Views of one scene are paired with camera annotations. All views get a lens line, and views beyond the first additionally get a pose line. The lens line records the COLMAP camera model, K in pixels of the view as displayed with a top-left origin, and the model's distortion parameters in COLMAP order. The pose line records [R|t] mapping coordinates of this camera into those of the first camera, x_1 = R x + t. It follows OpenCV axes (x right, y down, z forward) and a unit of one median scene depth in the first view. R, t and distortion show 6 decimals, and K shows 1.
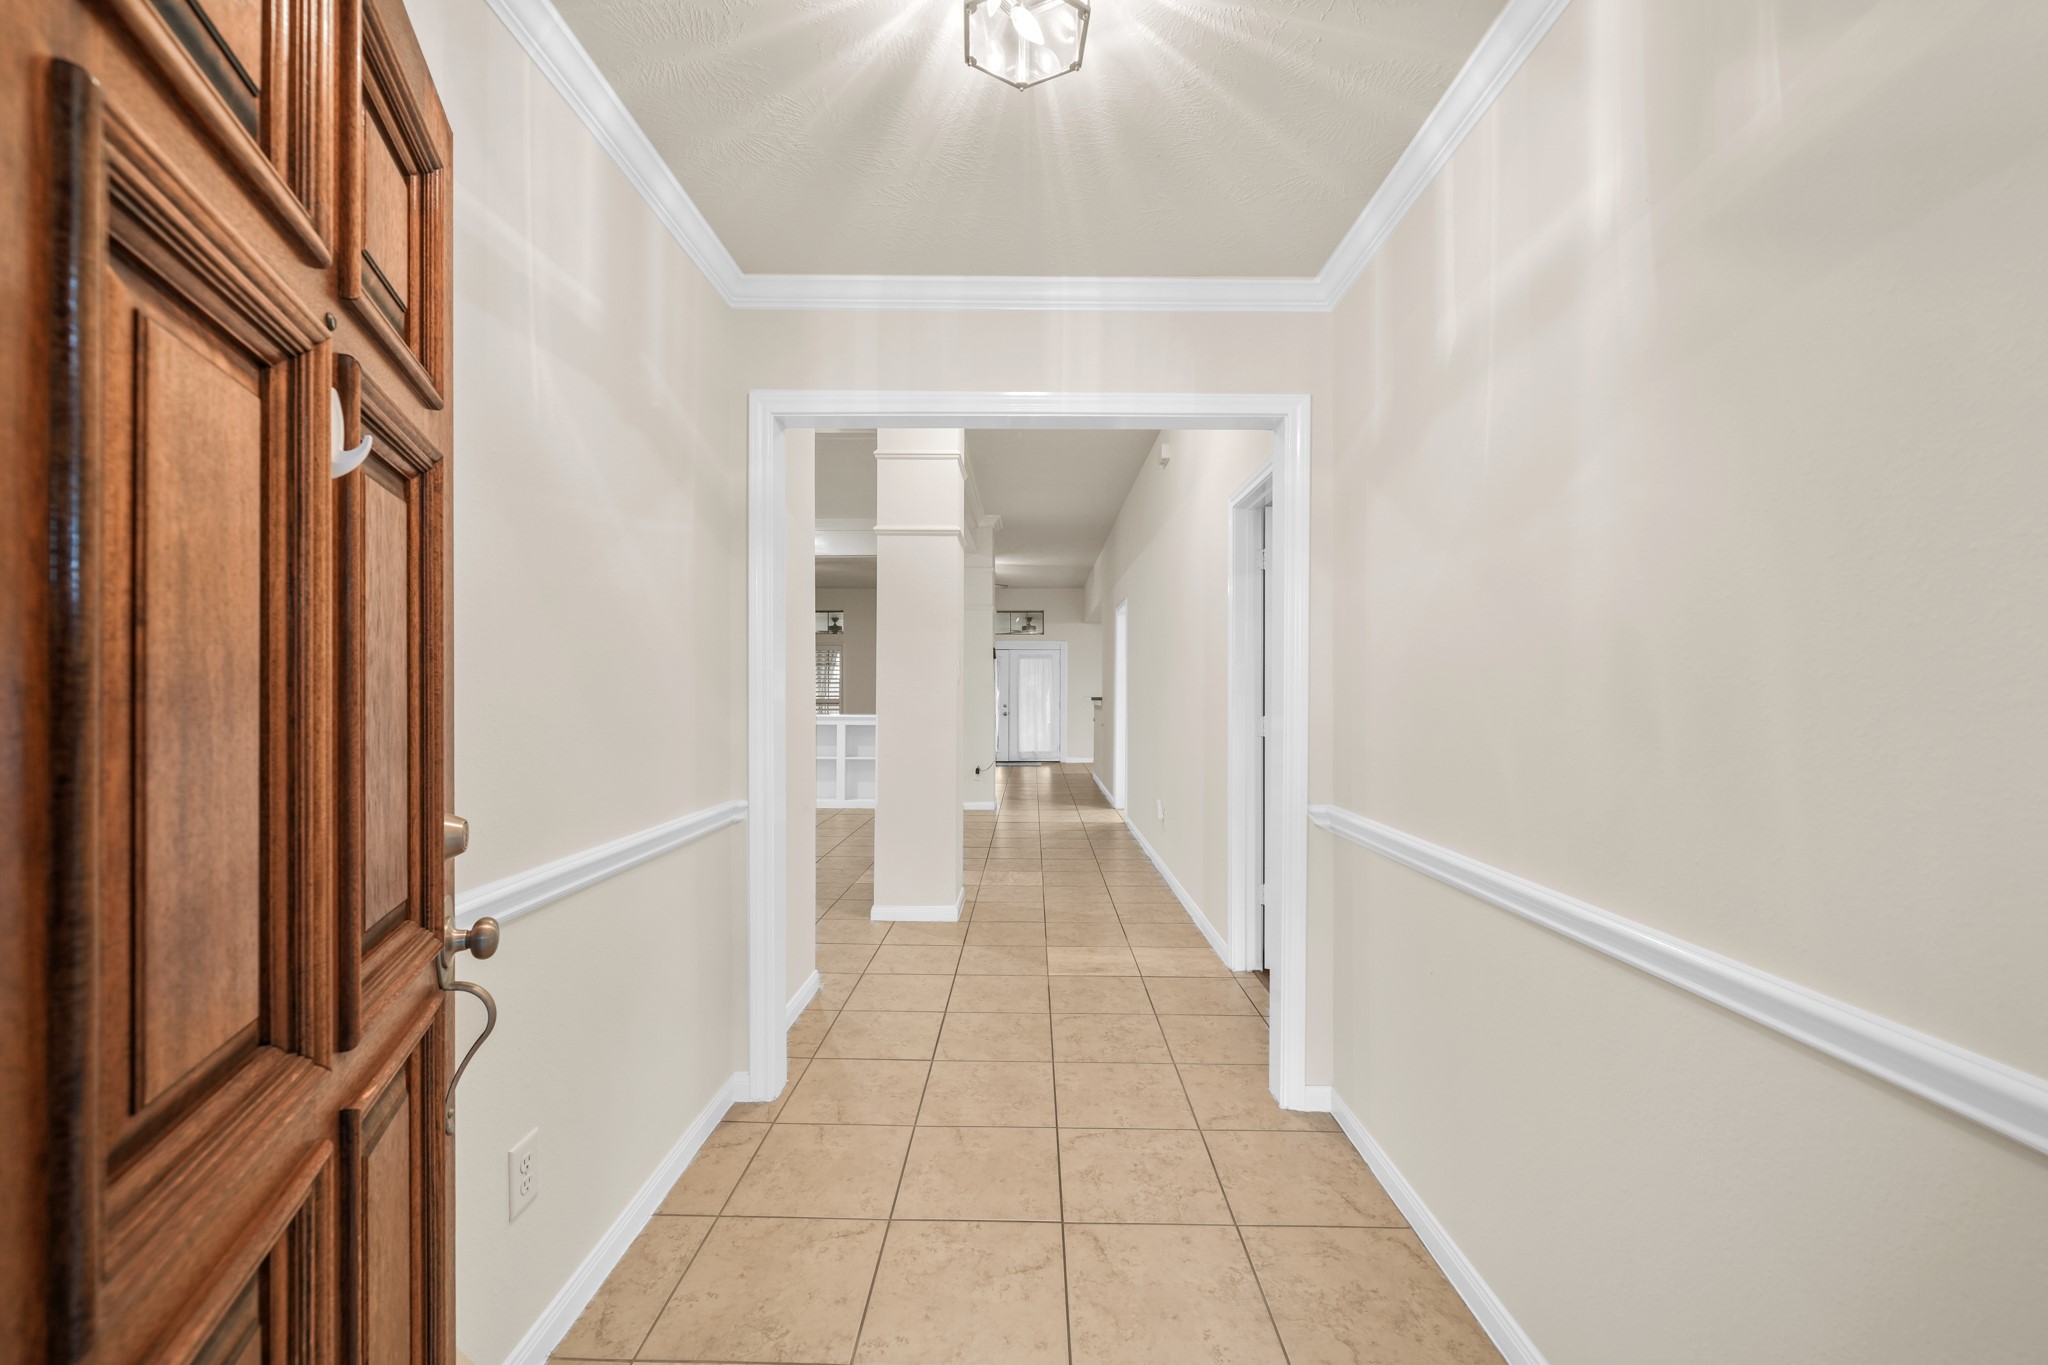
lens RADIAL K [[806.4, 0, 1024.1], [0, 806.4, 690.5], [0, 0, 1]] dist [-0.000051, 0.000000]
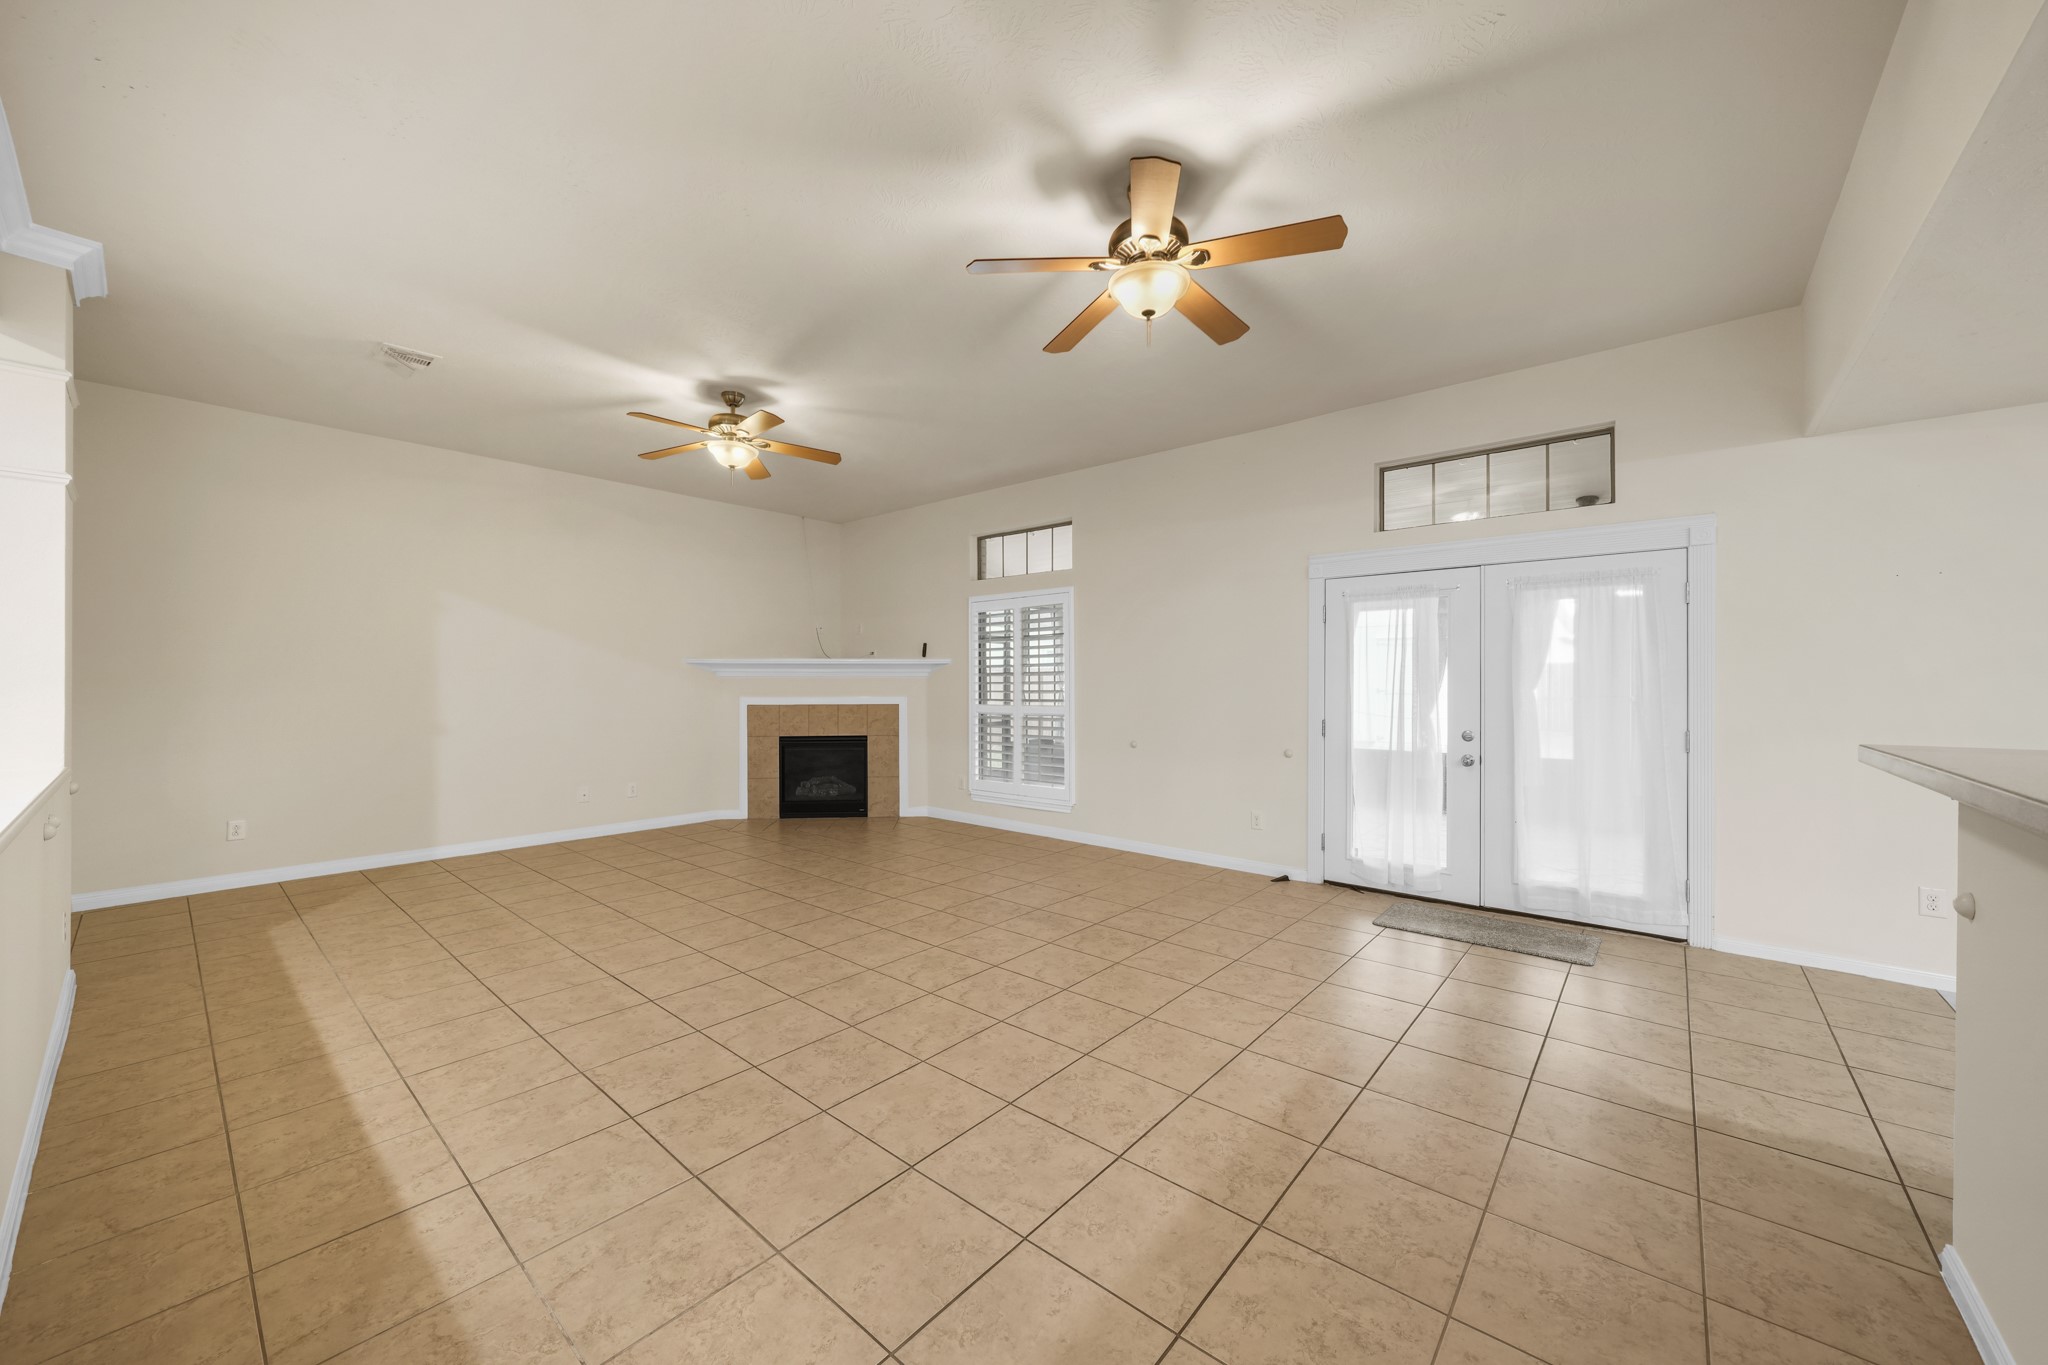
lens RADIAL K [[744.7, 0, 1022.2], [0, 744.7, 679.2], [0, 0, 1]] dist [-0.009268, 0.000023]
pose [[0.772655, -0.004762, -0.634808, 0.029927], [0.005184, 0.999986, -0.001191, -0.004792], [0.634805, -0.002371, 0.772669, 0.688738]]
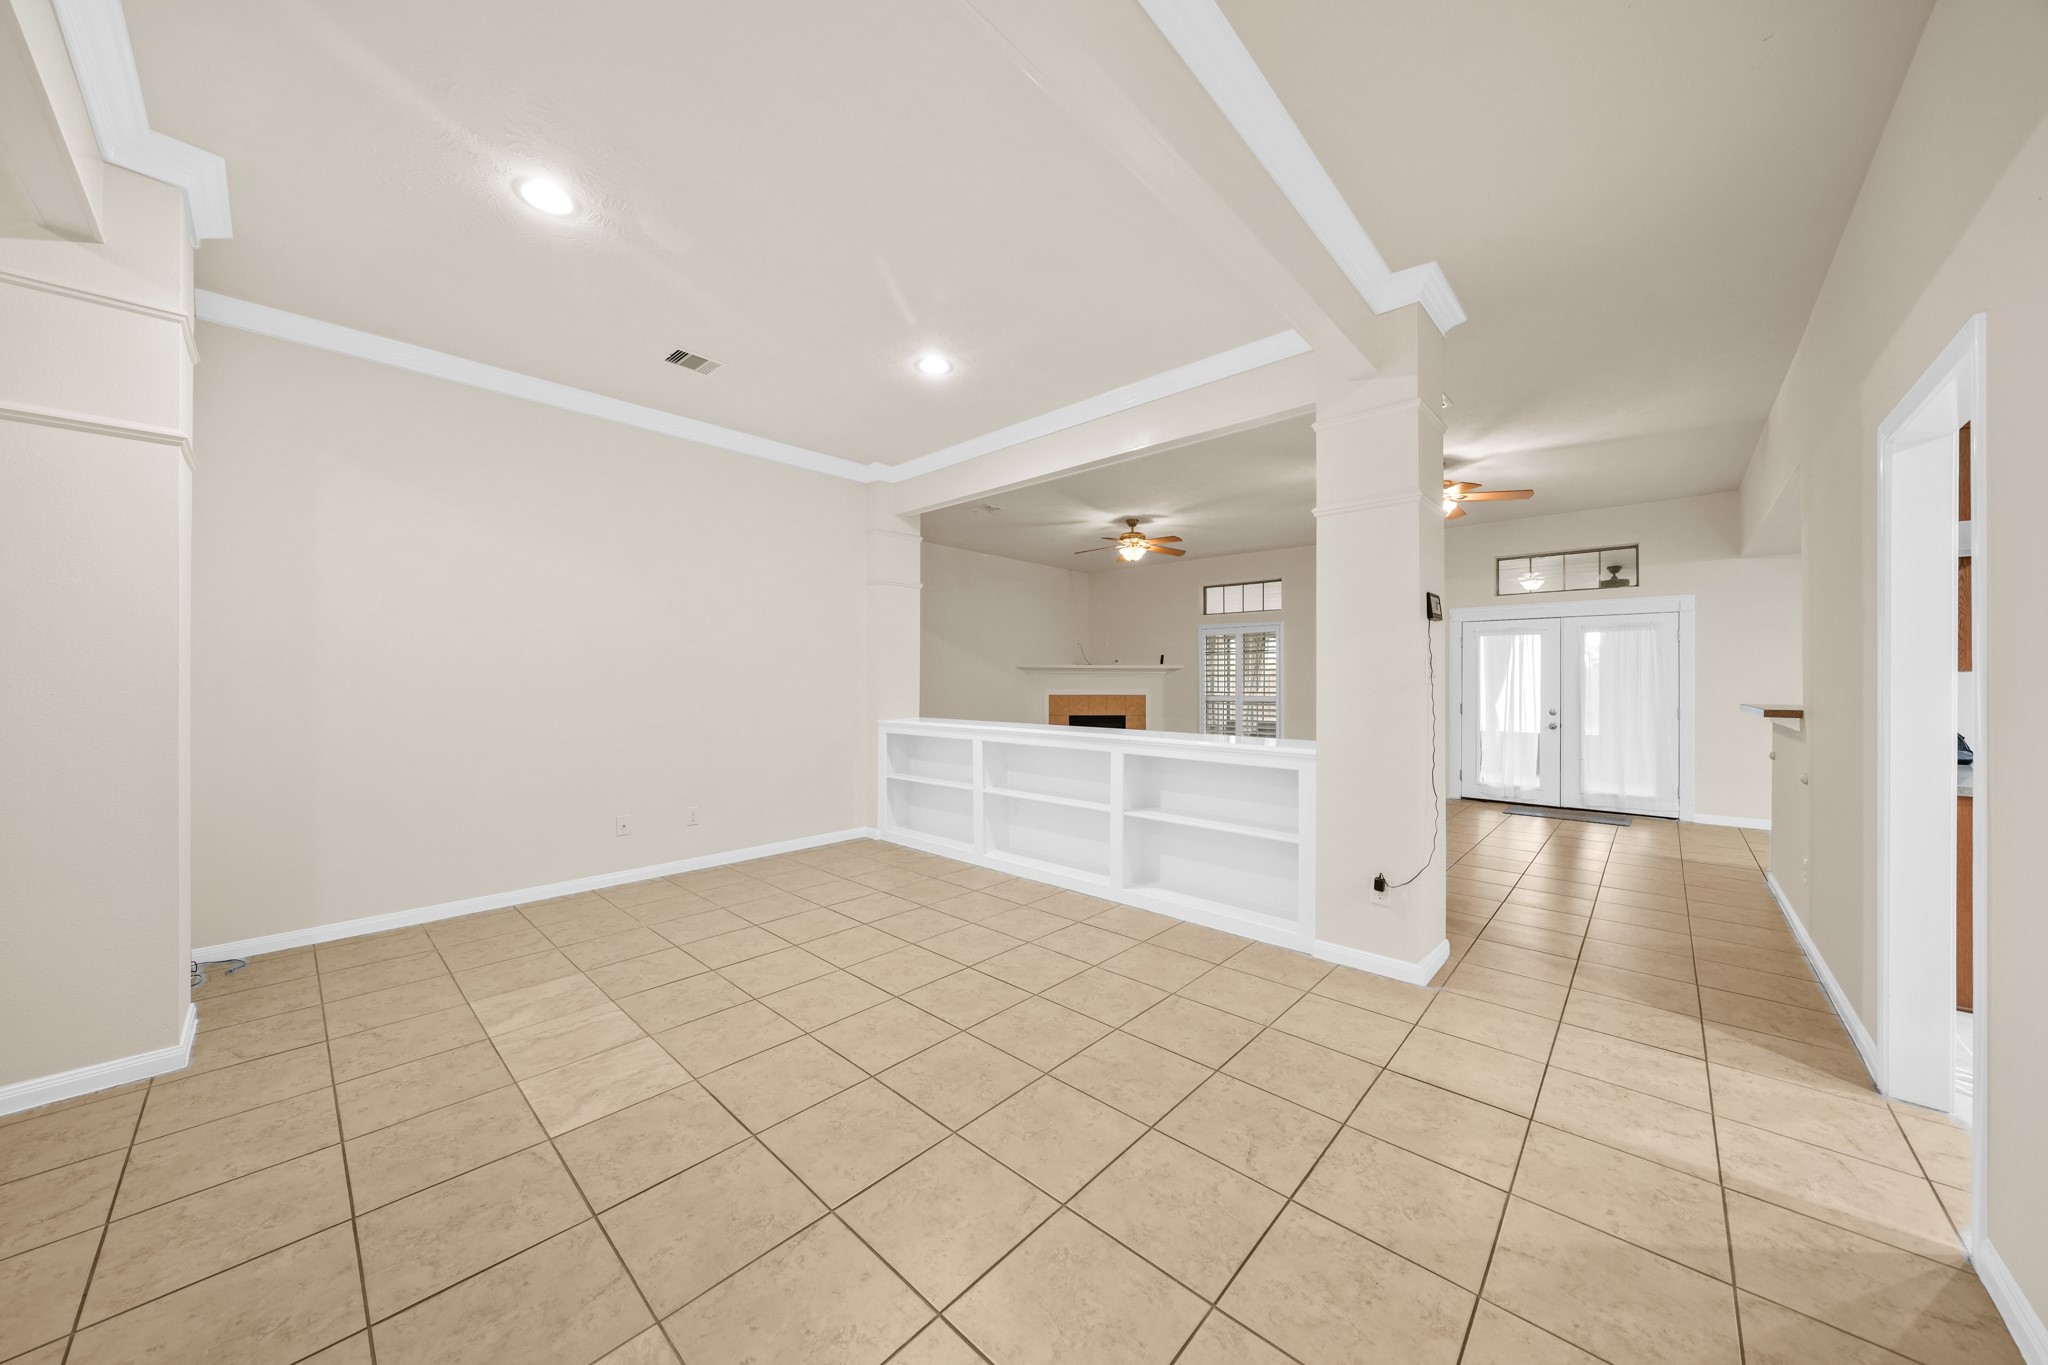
lens RADIAL K [[700.7, 0, 1027.5], [0, 700.7, 672.5], [0, 0, 1]] dist [0.001284, -0.000044]
pose [[0.749026, -0.005961, -0.662514, 0.030317], [-0.001463, 0.999942, -0.010651, -0.004224], [0.662539, 0.008948, 0.748974, 0.378150]]
